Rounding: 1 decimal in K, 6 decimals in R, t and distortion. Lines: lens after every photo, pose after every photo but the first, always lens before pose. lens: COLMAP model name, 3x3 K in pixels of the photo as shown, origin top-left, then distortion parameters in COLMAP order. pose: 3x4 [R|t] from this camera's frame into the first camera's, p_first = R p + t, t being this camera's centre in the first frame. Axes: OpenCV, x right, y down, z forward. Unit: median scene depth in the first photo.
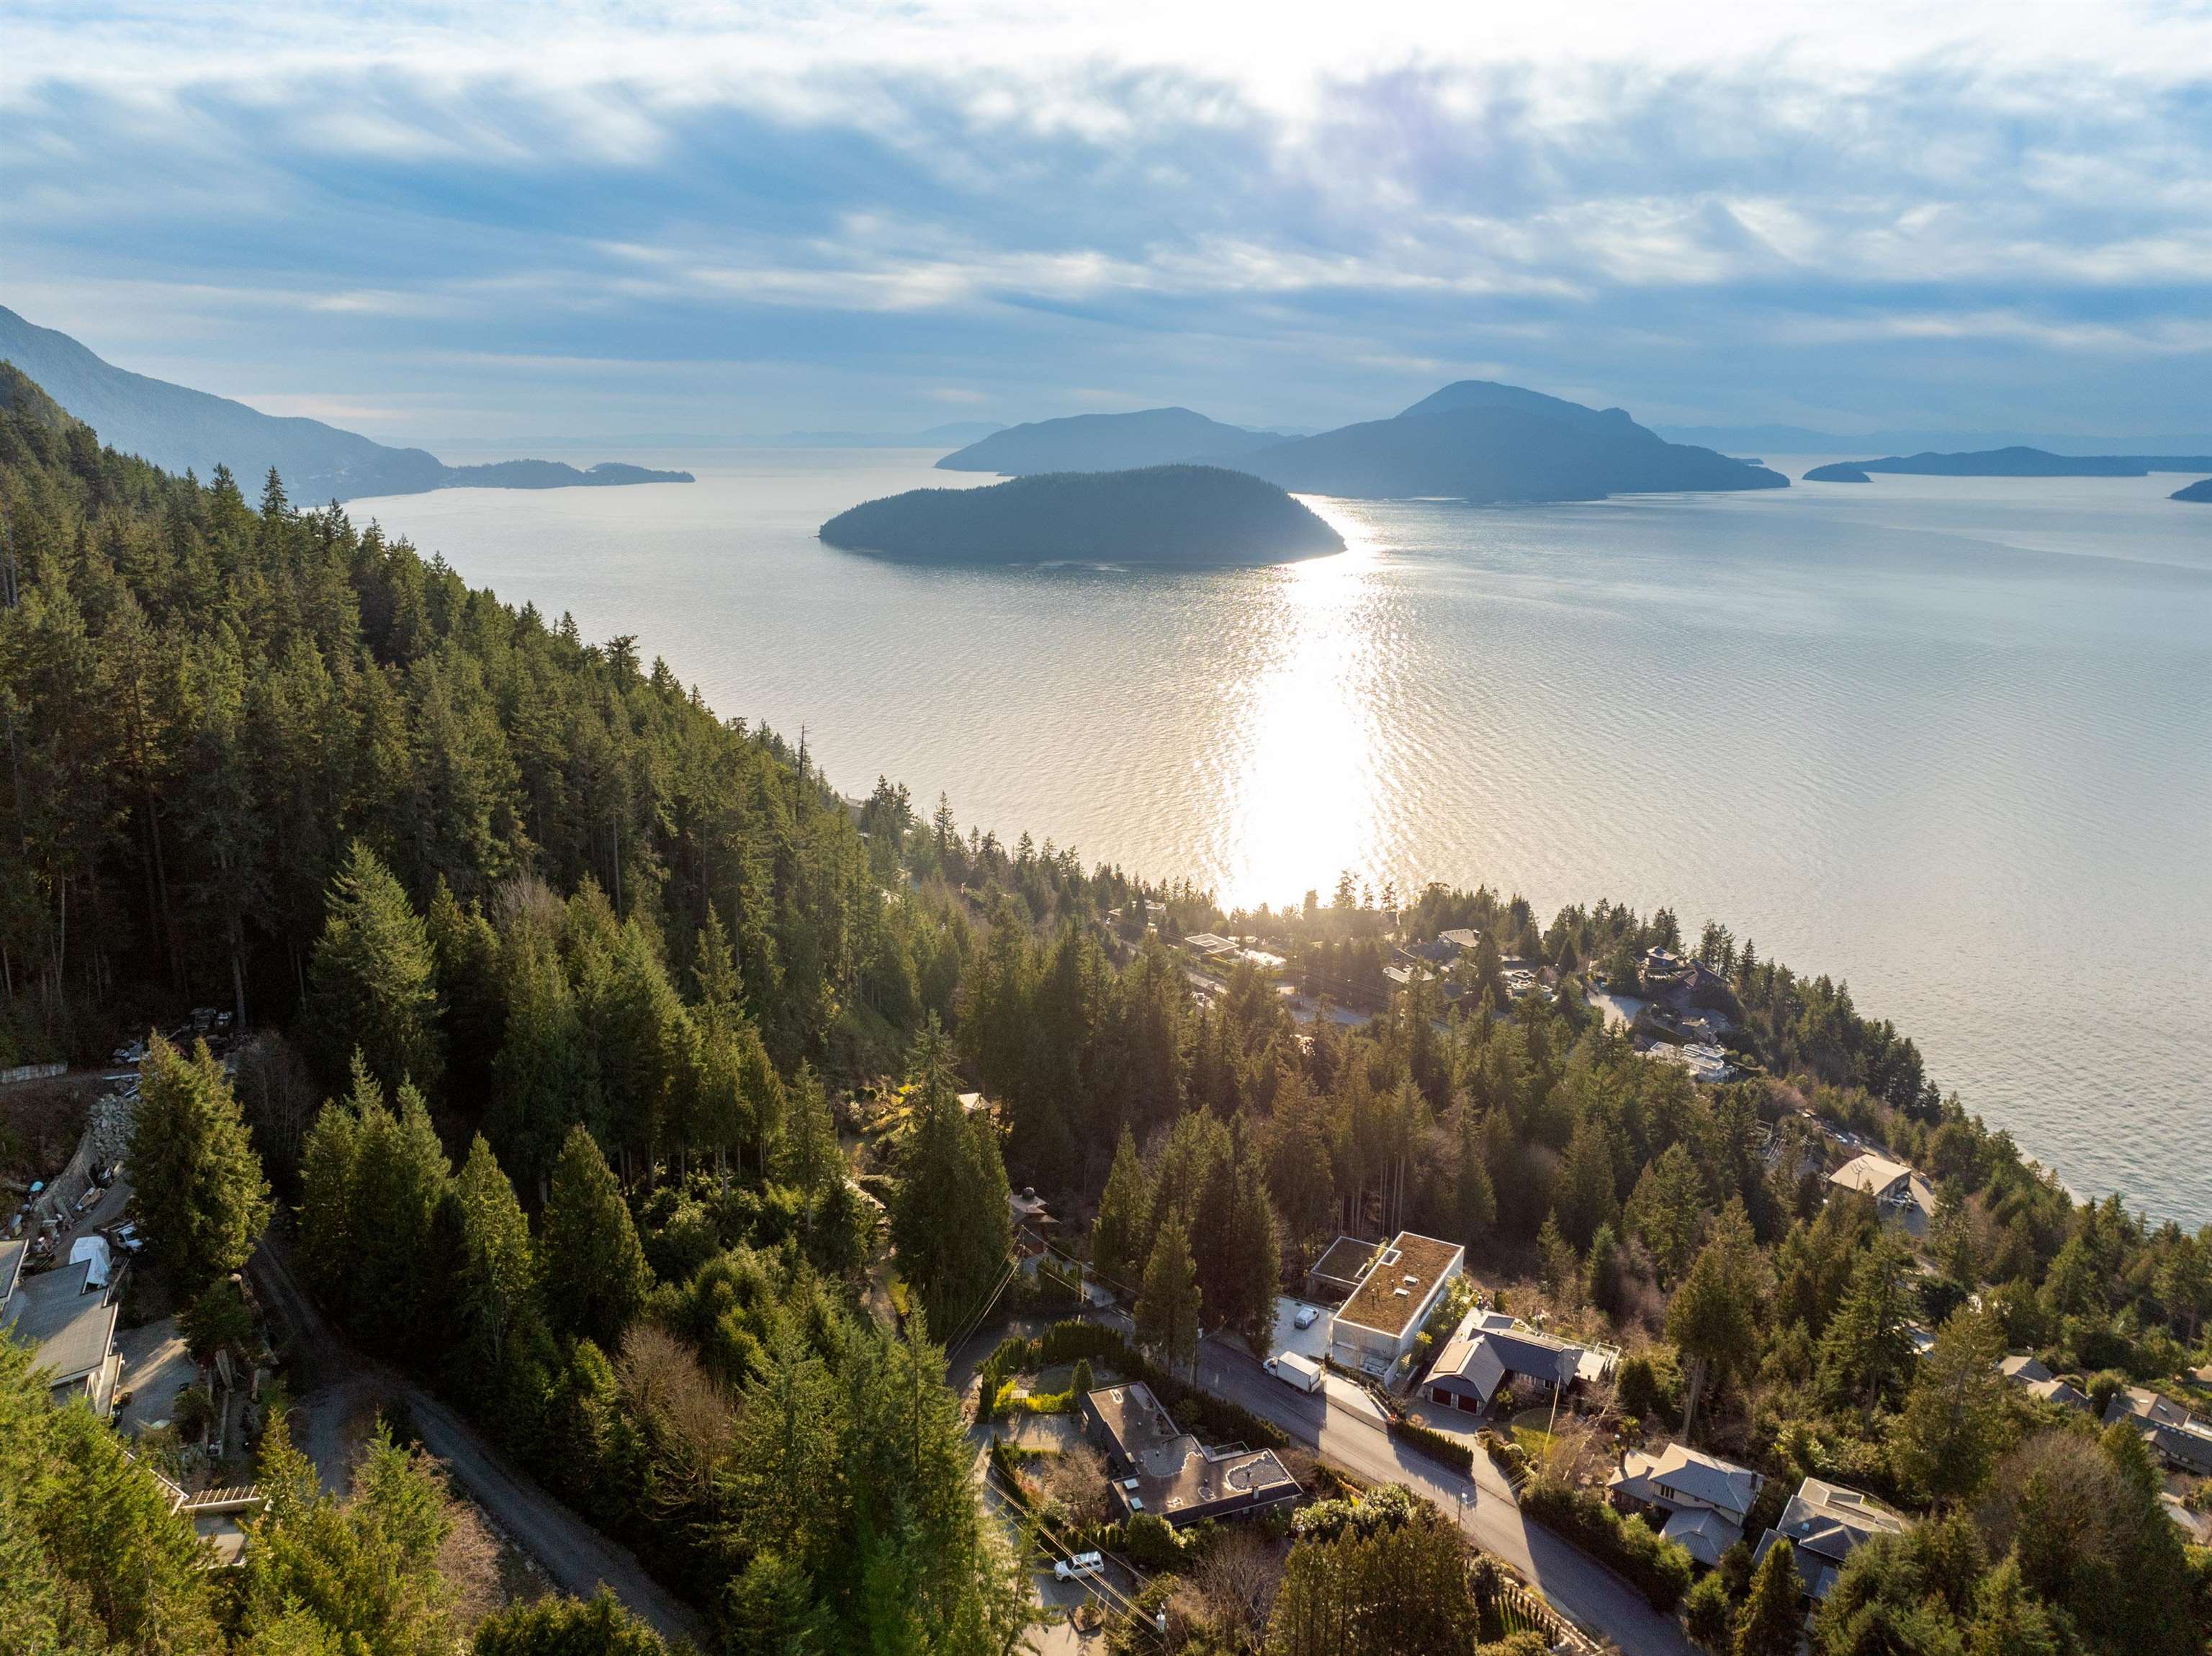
lens RADIAL K [[1569.1, 0, 1103.9], [0, 1569.1, 783.7], [0, 0, 1]] dist [-0.038727, 0.002970]
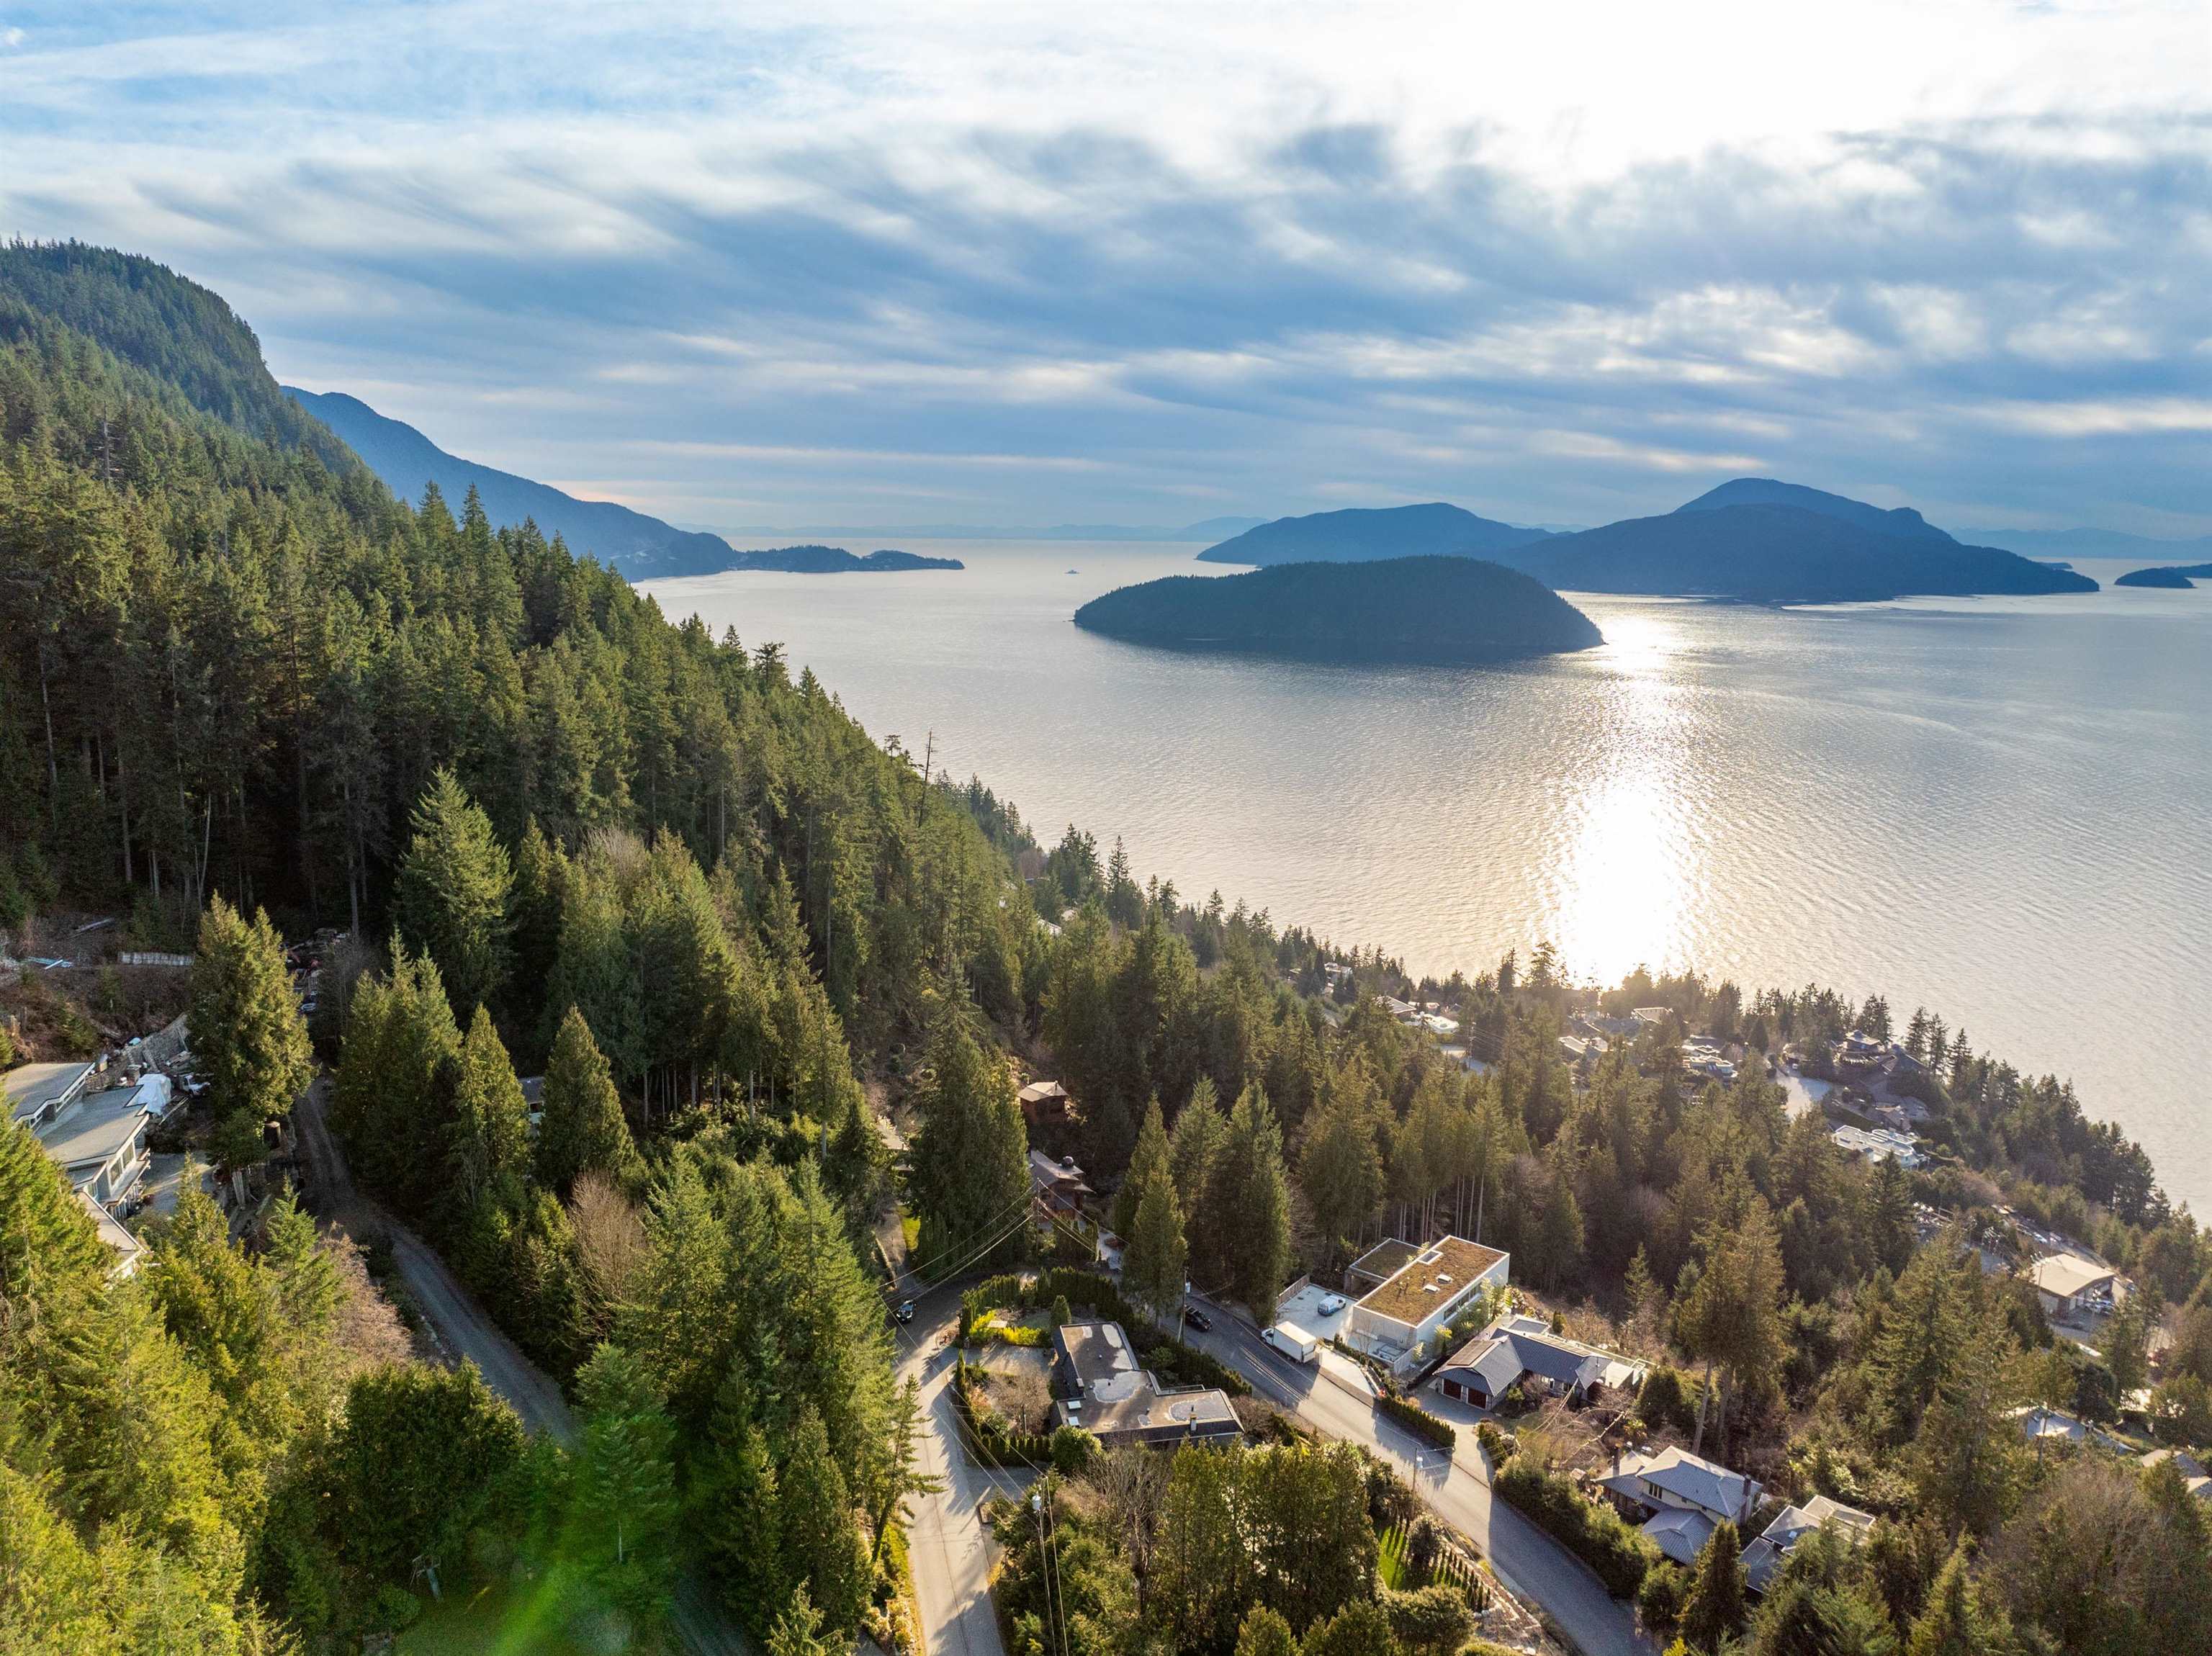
lens RADIAL K [[1563.2, 0, 1109.0], [0, 1563.2, 775.8], [0, 0, 1]] dist [-0.035030, -0.002567]
pose [[0.987309, 0.034701, -0.154972, 0.133061], [-0.044121, 0.997355, -0.057769, 0.070459], [0.152557, 0.063873, 0.986228, -0.018220]]
